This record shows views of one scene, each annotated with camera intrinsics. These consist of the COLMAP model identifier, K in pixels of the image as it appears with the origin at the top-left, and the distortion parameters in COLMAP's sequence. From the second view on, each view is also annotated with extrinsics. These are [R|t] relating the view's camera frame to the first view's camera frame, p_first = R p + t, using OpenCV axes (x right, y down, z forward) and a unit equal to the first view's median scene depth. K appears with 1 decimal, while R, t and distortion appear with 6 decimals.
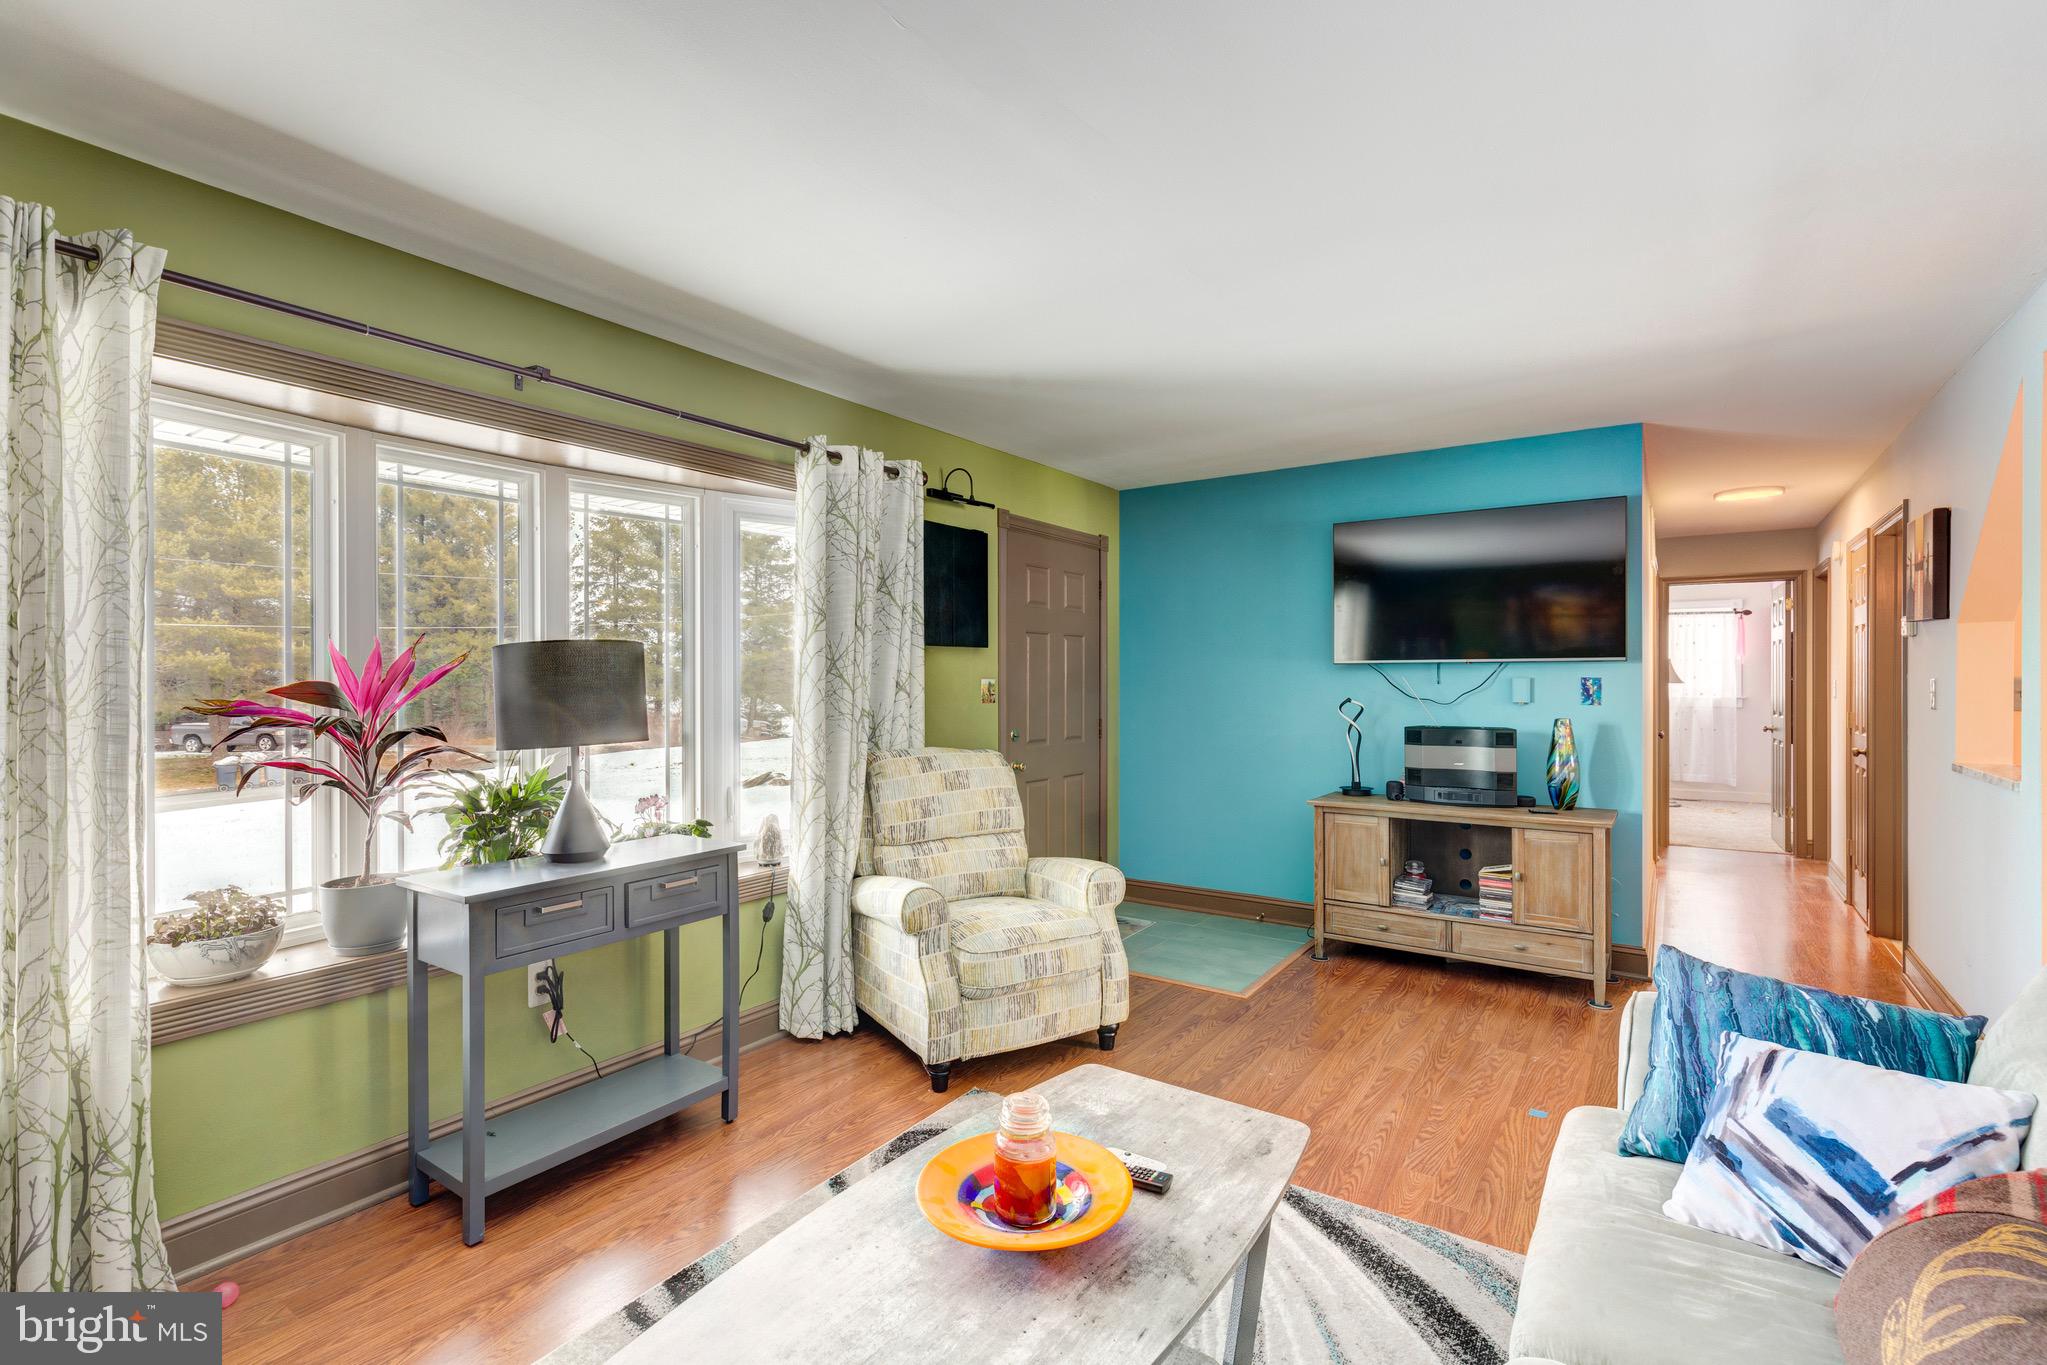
lens RADIAL K [[937.4, 0, 1006.0], [0, 937.4, 683.7], [0, 0, 1]] dist [0.018188, -0.001988]
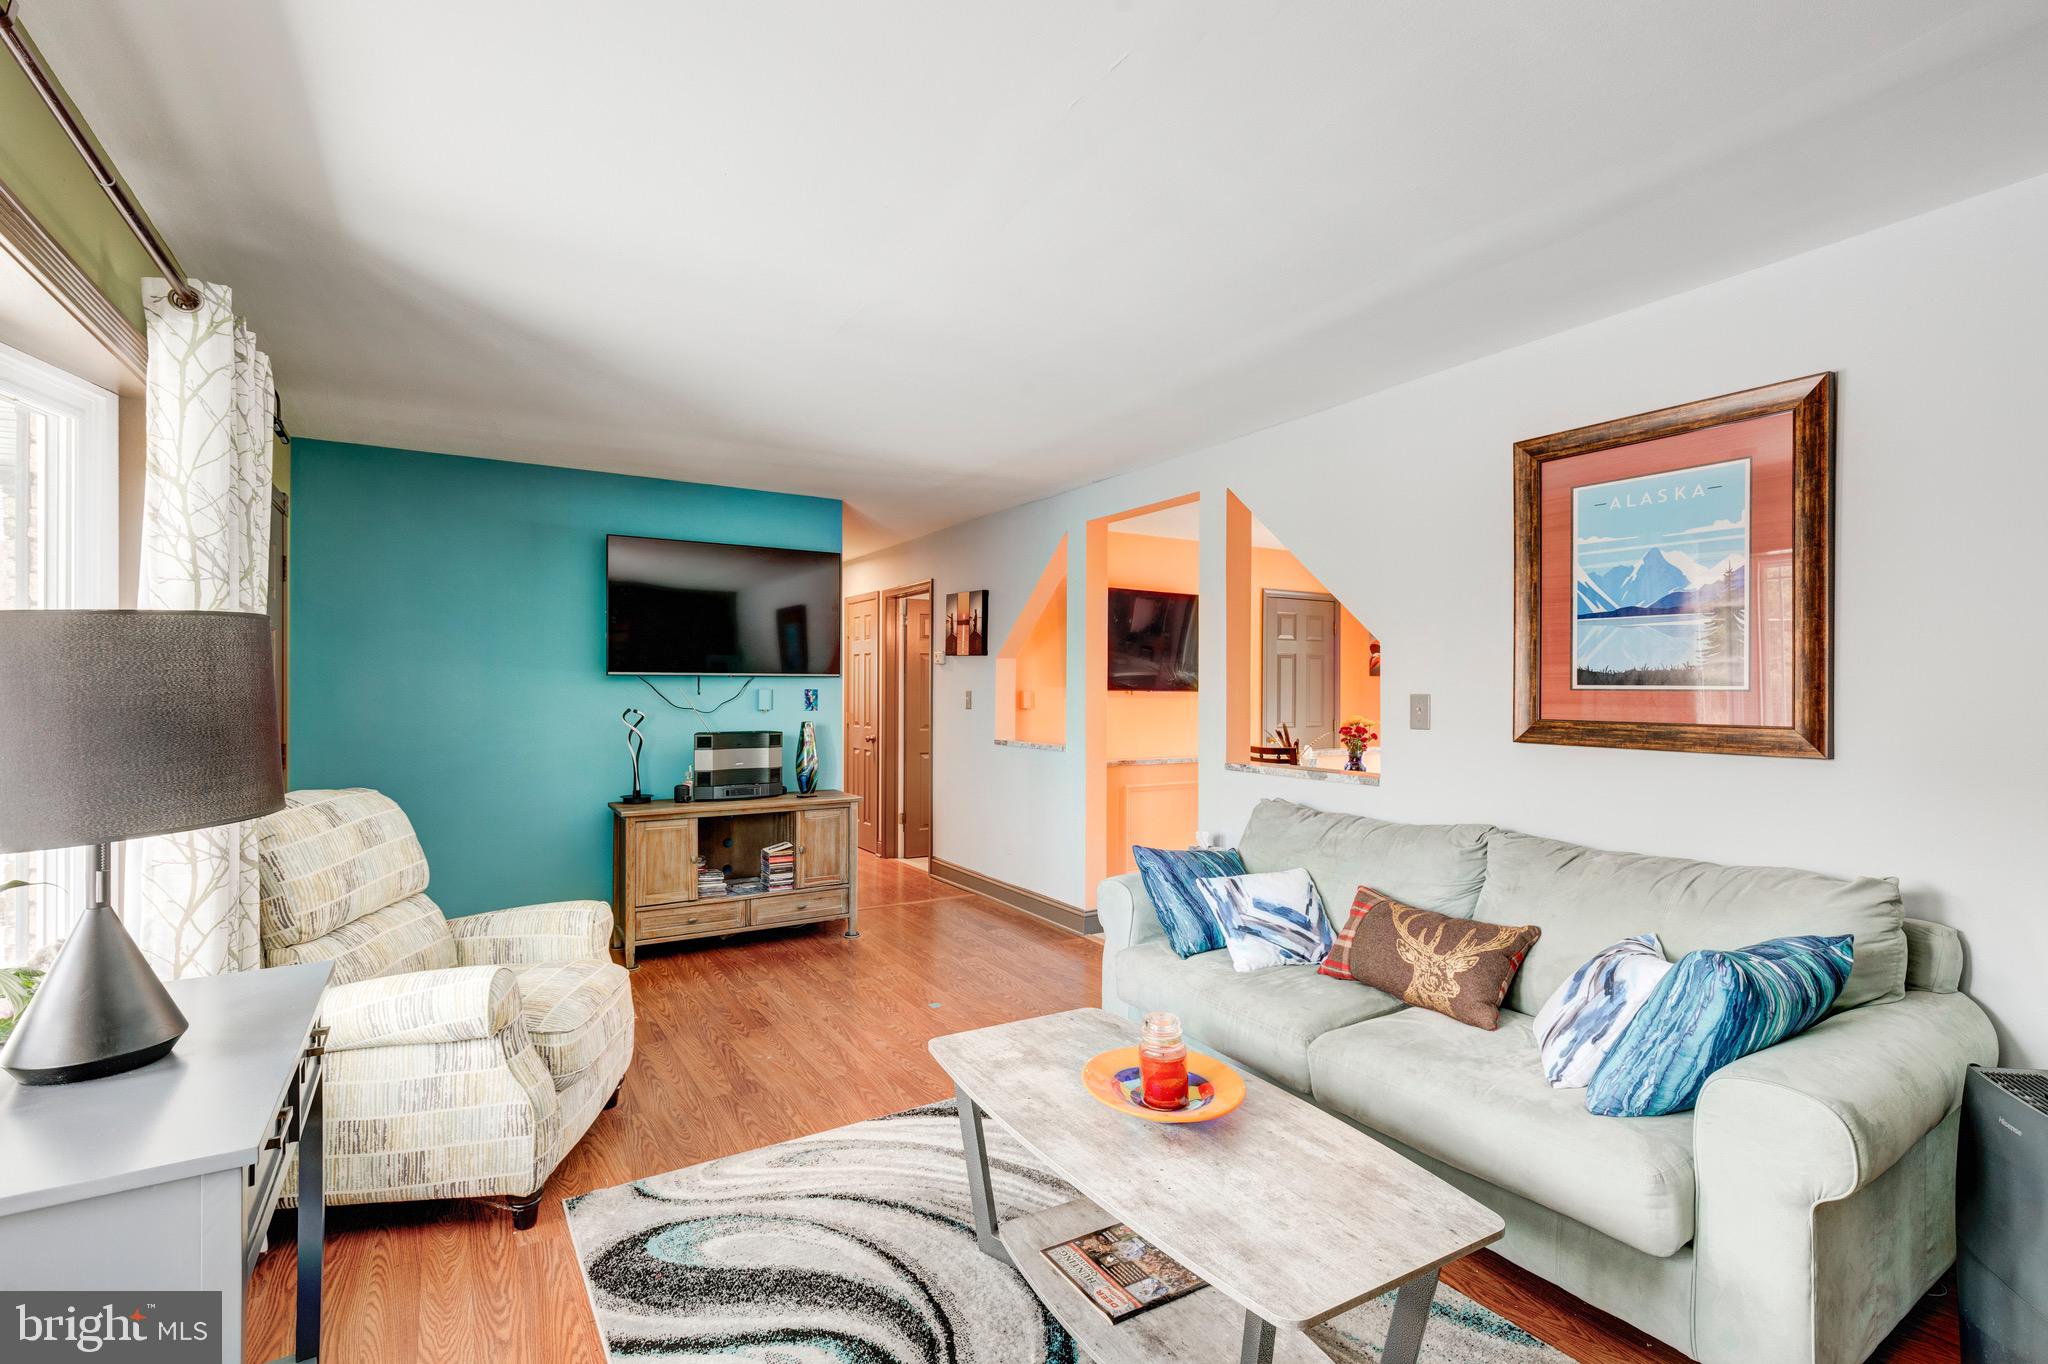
lens RADIAL K [[937.8, 0, 1004.2], [0, 937.8, 690.8], [0, 0, 1]] dist [0.018188, -0.001988]
pose [[0.411136, 0.000315, 0.911574, -0.483449], [0.002179, 0.999997, -0.001328, -0.002072], [-0.911571, 0.002532, 0.411134, 0.256418]]
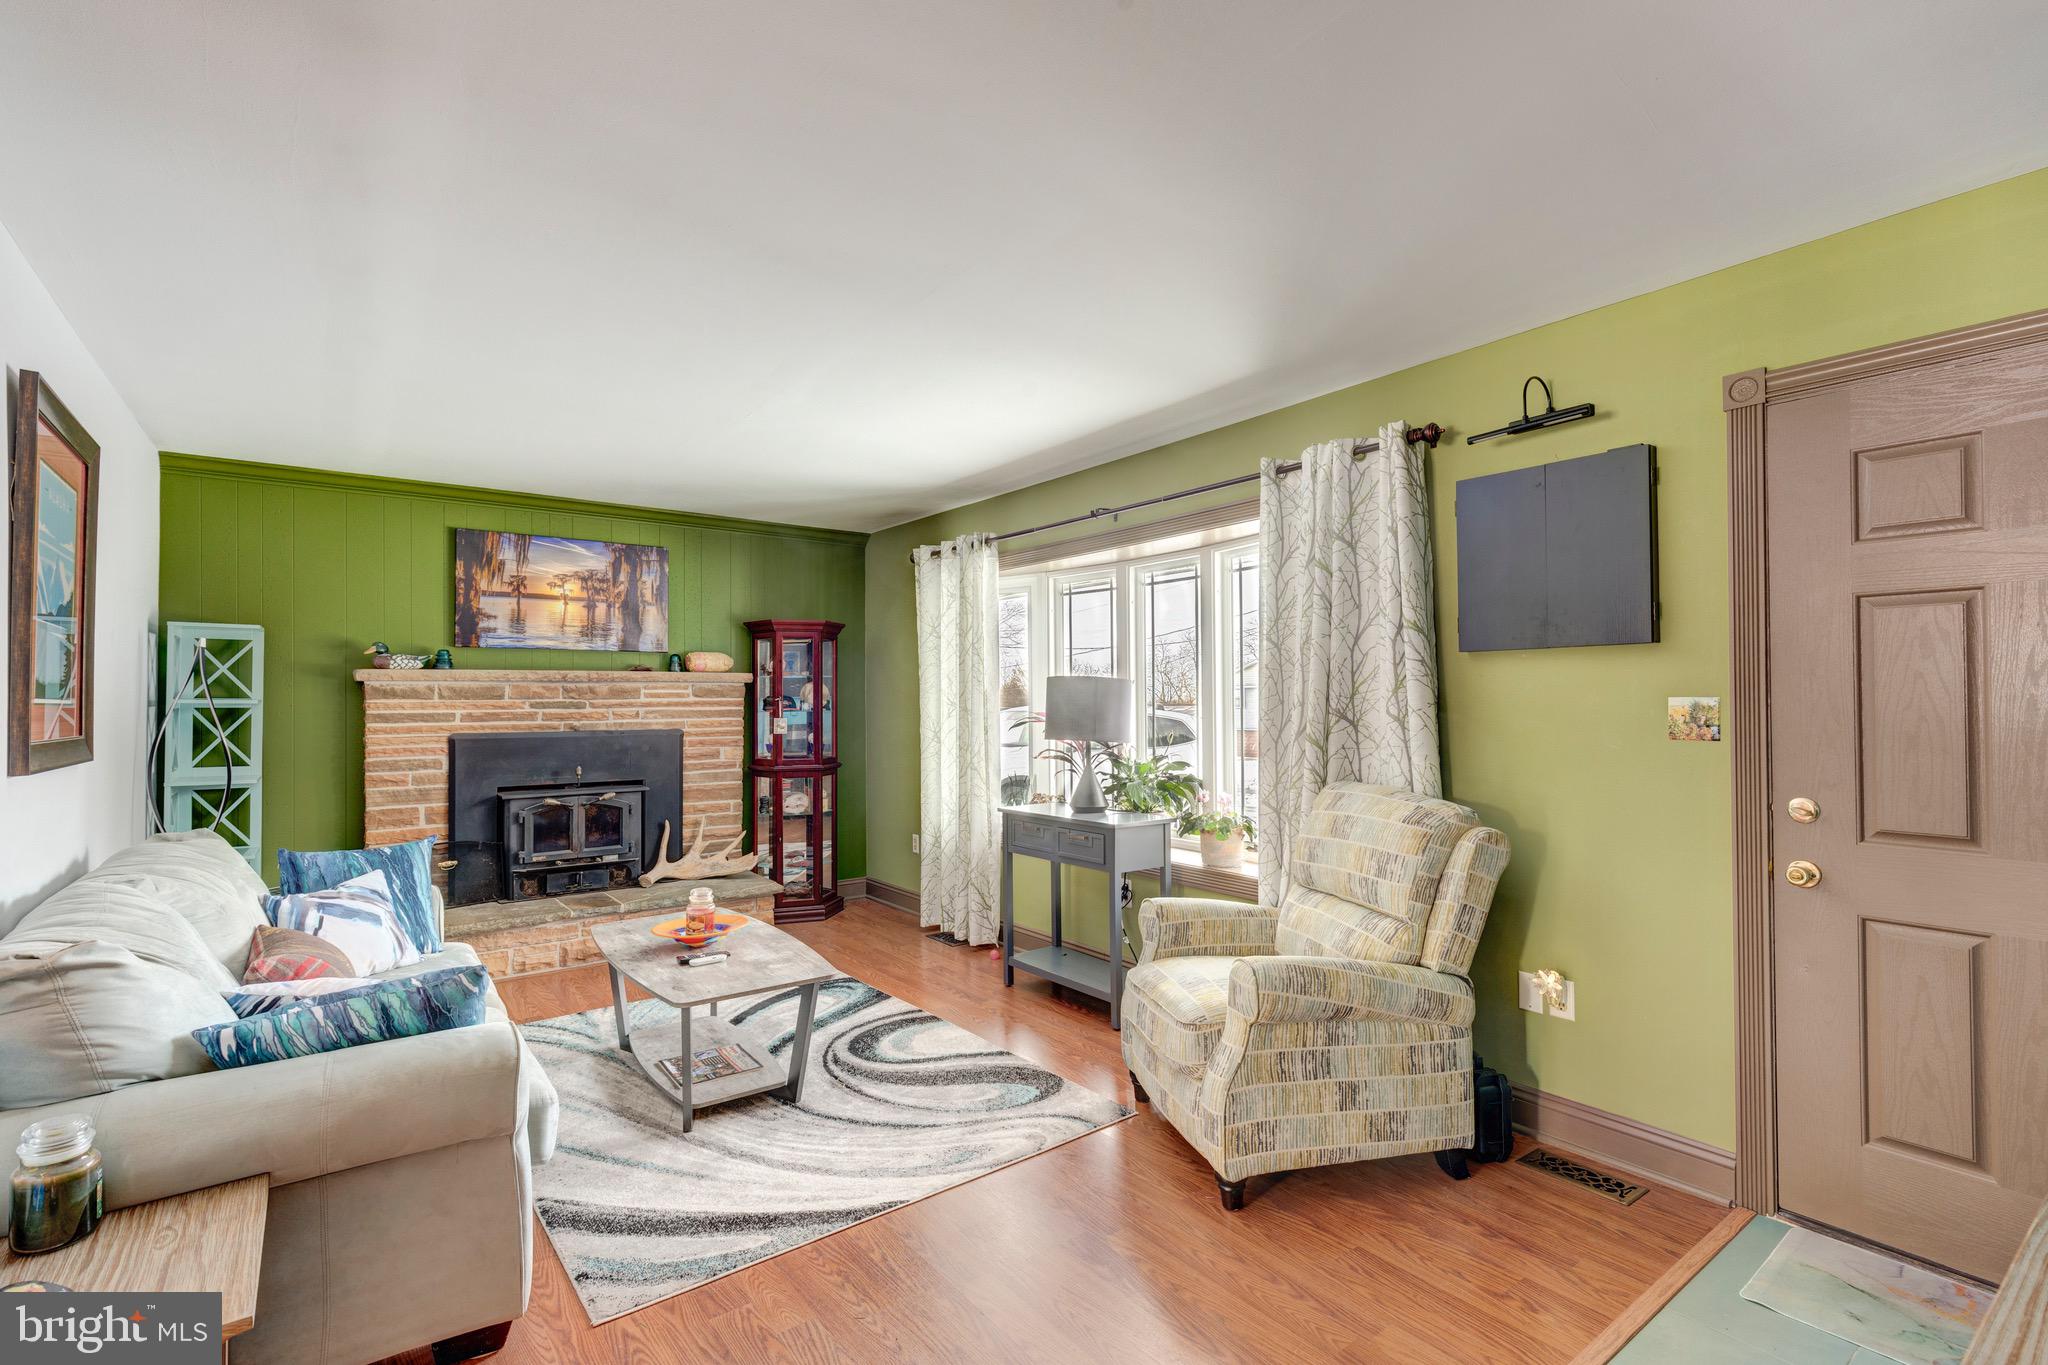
lens RADIAL K [[937.8, 0, 1027.1], [0, 937.8, 693.8], [0, 0, 1]] dist [0.018188, -0.001988]
pose [[-0.301955, -0.003332, -0.953316, 0.747955], [0.000979, 0.999992, -0.003805, -0.006307], [0.953322, -0.002082, -0.301949, 0.937857]]
